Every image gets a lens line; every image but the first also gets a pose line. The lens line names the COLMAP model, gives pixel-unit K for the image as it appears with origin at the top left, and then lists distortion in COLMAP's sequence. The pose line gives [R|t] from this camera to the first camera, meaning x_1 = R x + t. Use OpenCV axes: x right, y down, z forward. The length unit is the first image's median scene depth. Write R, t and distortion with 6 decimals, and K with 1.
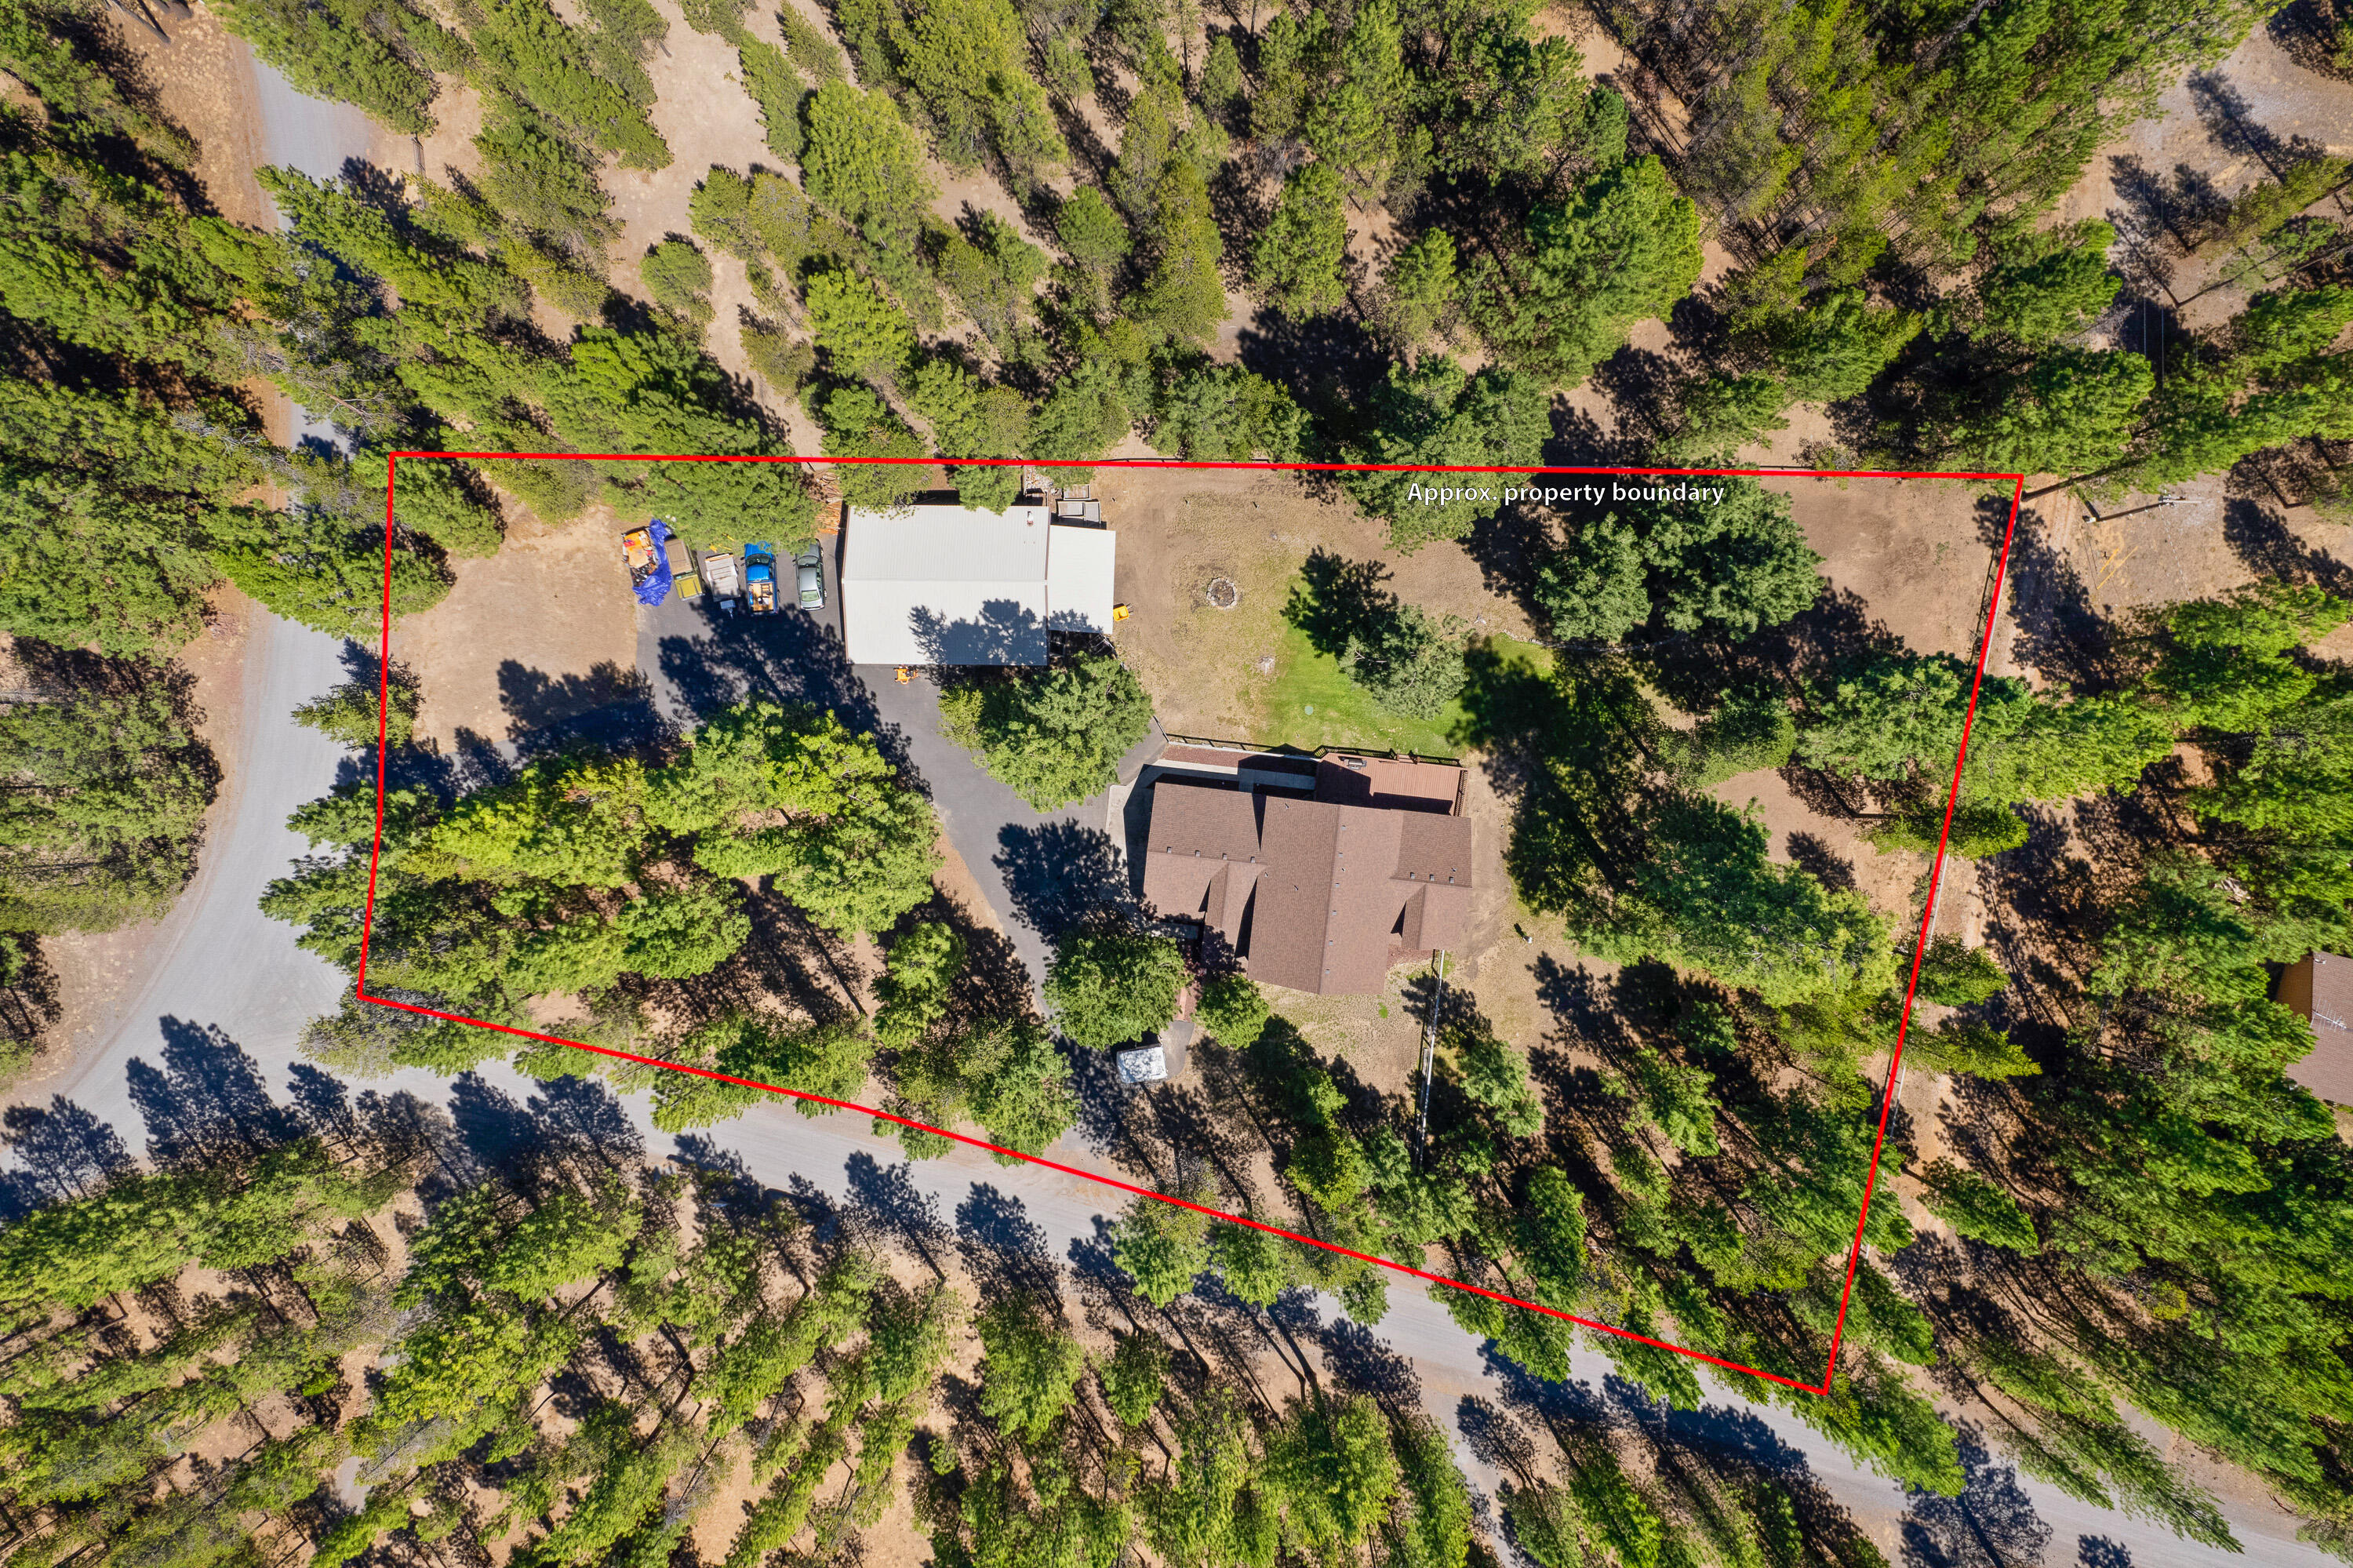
lens RADIAL K [[1514.0, 0, 1171.6], [0, 1514.0, 785.3], [0, 0, 1]] dist [-0.071309, 0.055156]
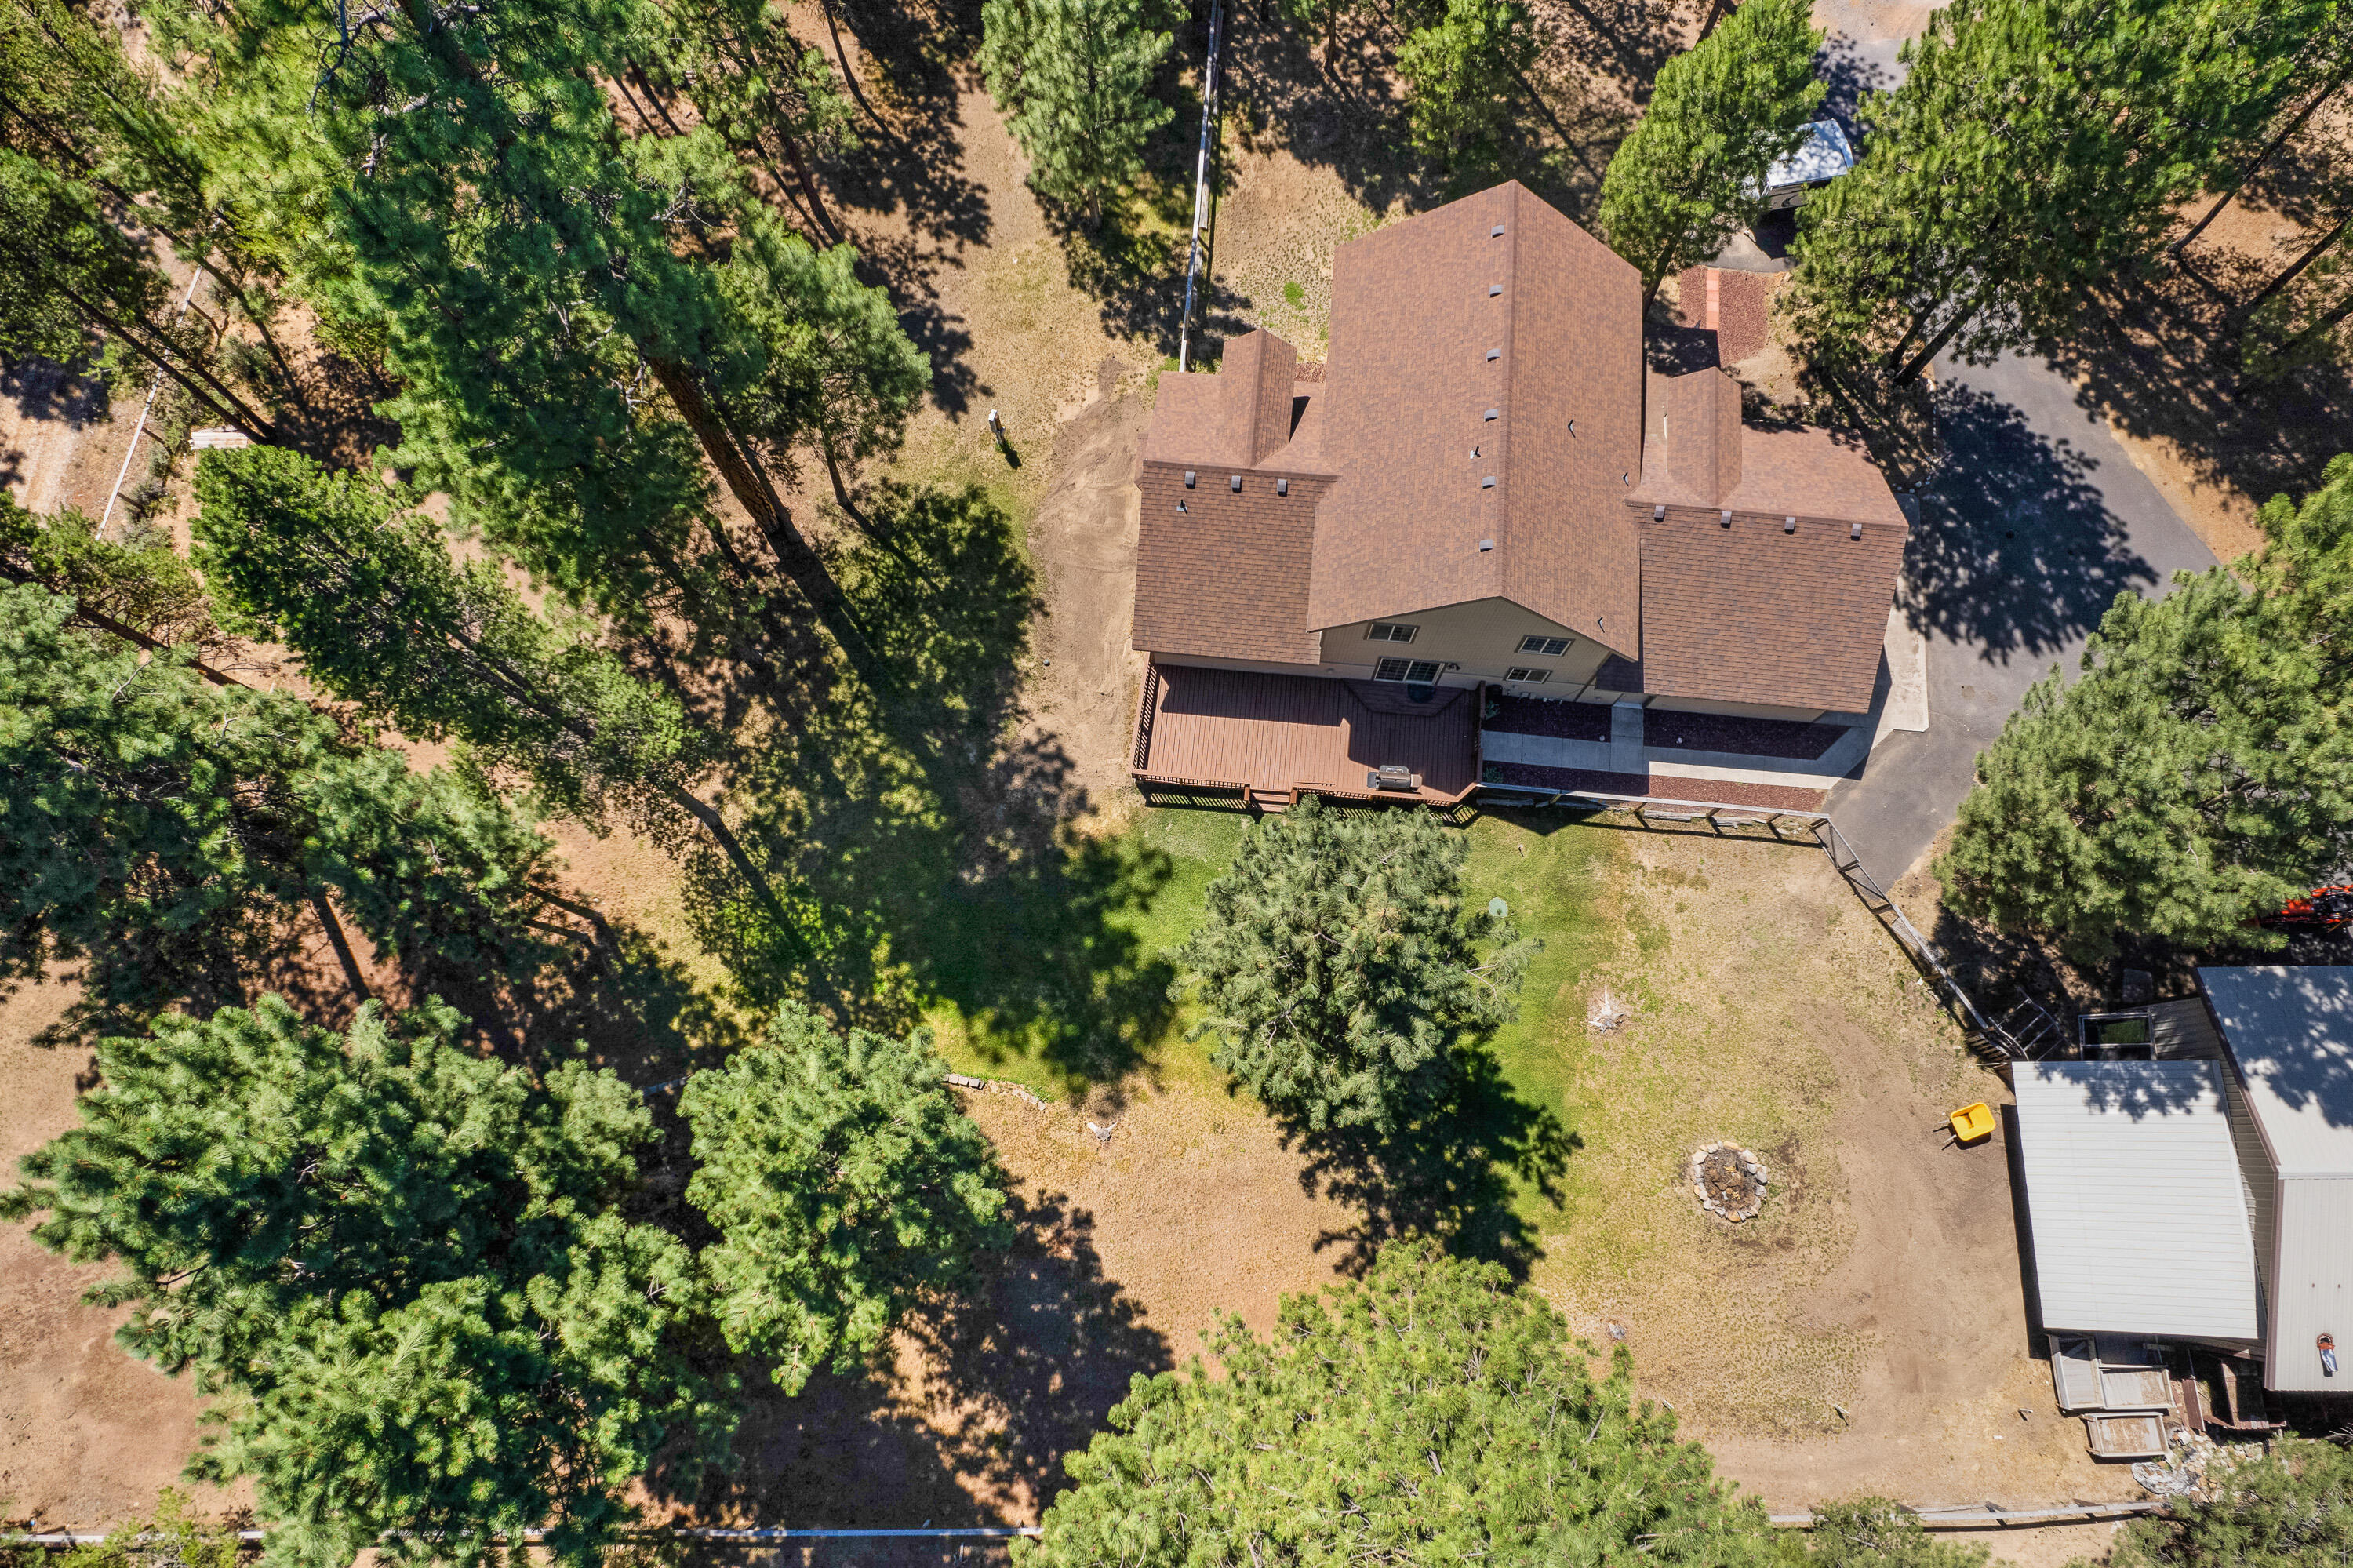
lens RADIAL K [[1514.0, 0, 1171.6], [0, 1514.0, 785.3], [0, 0, 1]] dist [-0.071309, 0.055156]
pose [[-0.999565, 0.024794, 0.015963, 0.175635], [-0.020249, -0.970635, 0.239703, -0.115263], [0.021437, 0.239276, 0.970715, 0.572883]]
